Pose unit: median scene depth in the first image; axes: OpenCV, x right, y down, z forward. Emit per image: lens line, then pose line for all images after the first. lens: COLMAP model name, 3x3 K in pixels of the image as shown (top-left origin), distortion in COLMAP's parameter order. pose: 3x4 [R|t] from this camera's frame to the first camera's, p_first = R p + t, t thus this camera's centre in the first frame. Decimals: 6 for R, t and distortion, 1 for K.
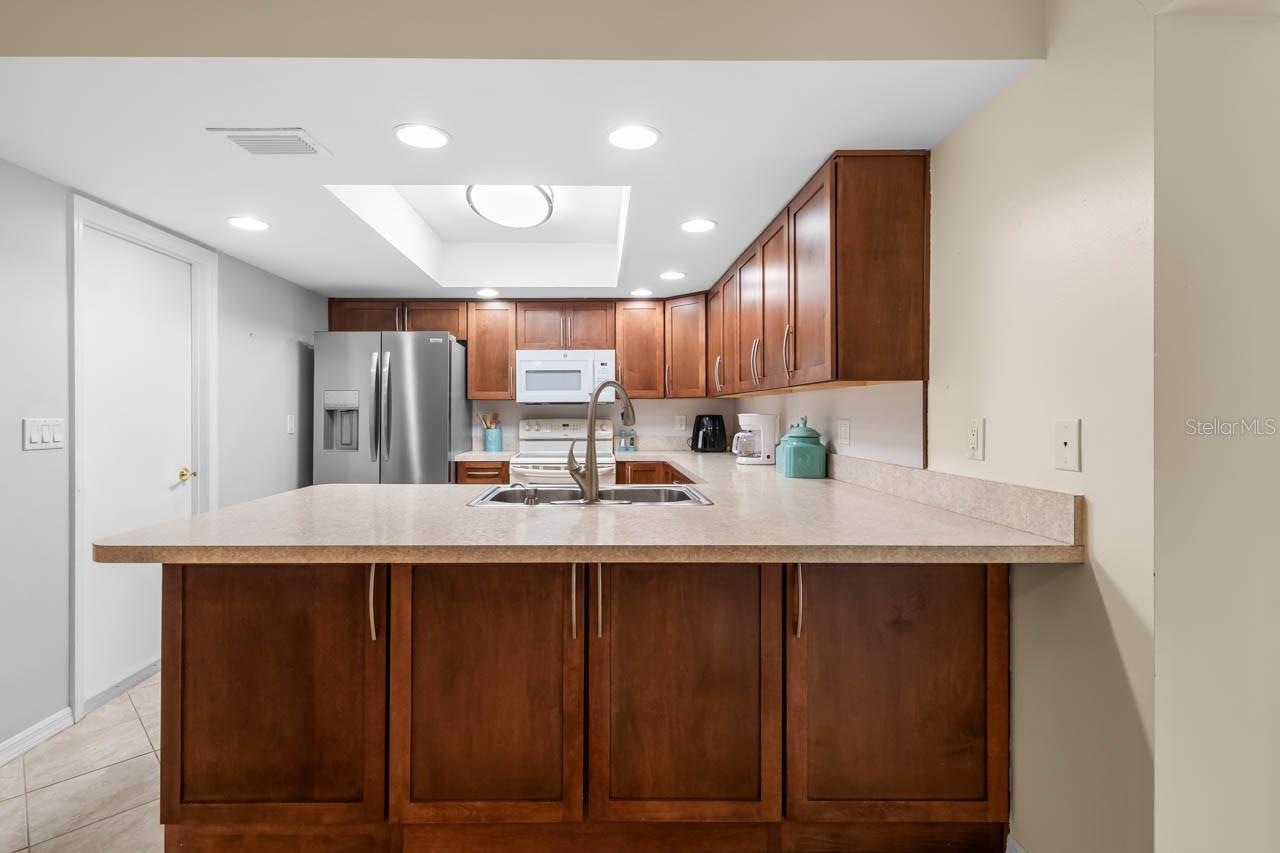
lens RADIAL K [[599.0, 0, 592.3], [0, 599.0, 427.0], [0, 0, 1]] dist [0.002225, -0.000706]
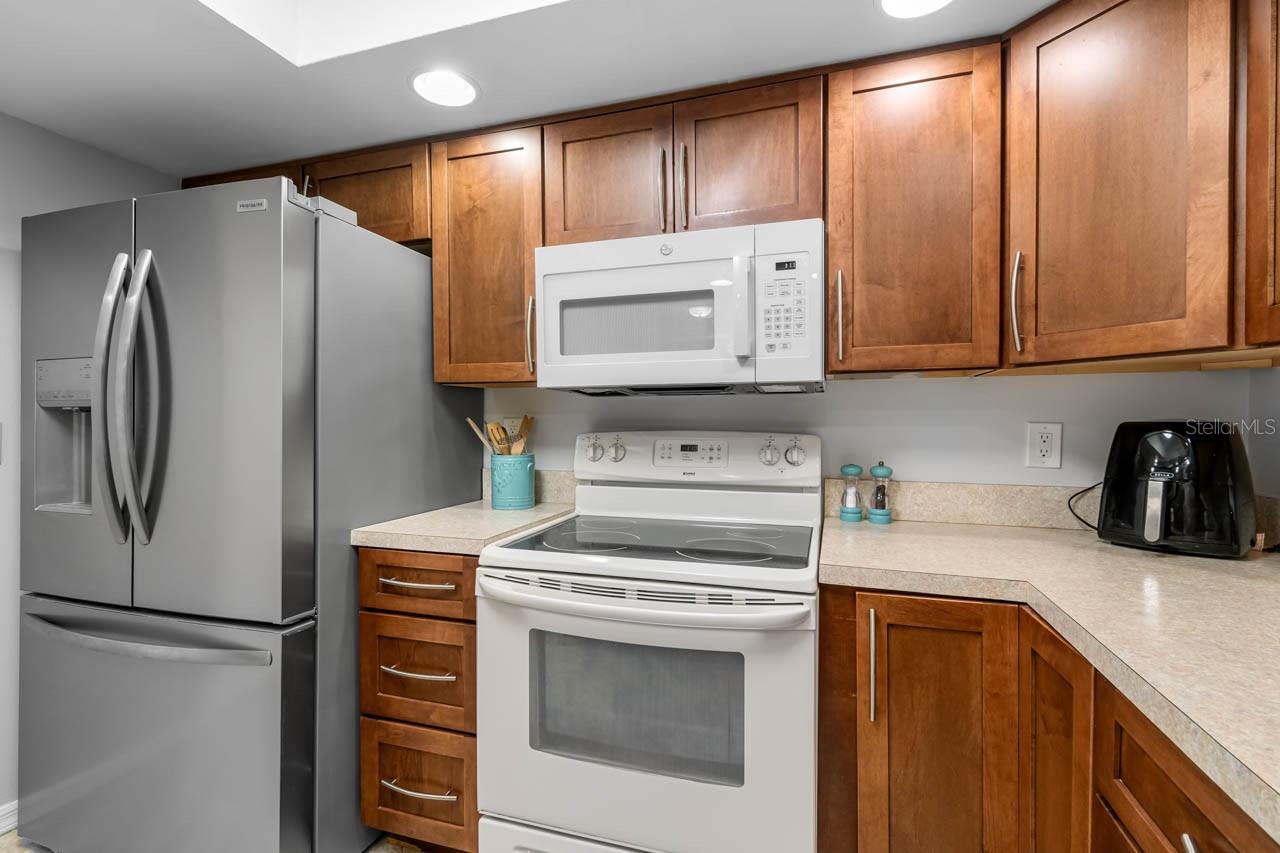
lens RADIAL K [[599.0, 0, 586.4], [0, 599.0, 426.6], [0, 0, 1]] dist [0.002225, -0.000706]
pose [[0.927854, 0.005097, -0.372910, 0.040923], [-0.008651, 0.999932, -0.007859, -0.014045], [0.372844, 0.010518, 0.927834, 0.661613]]
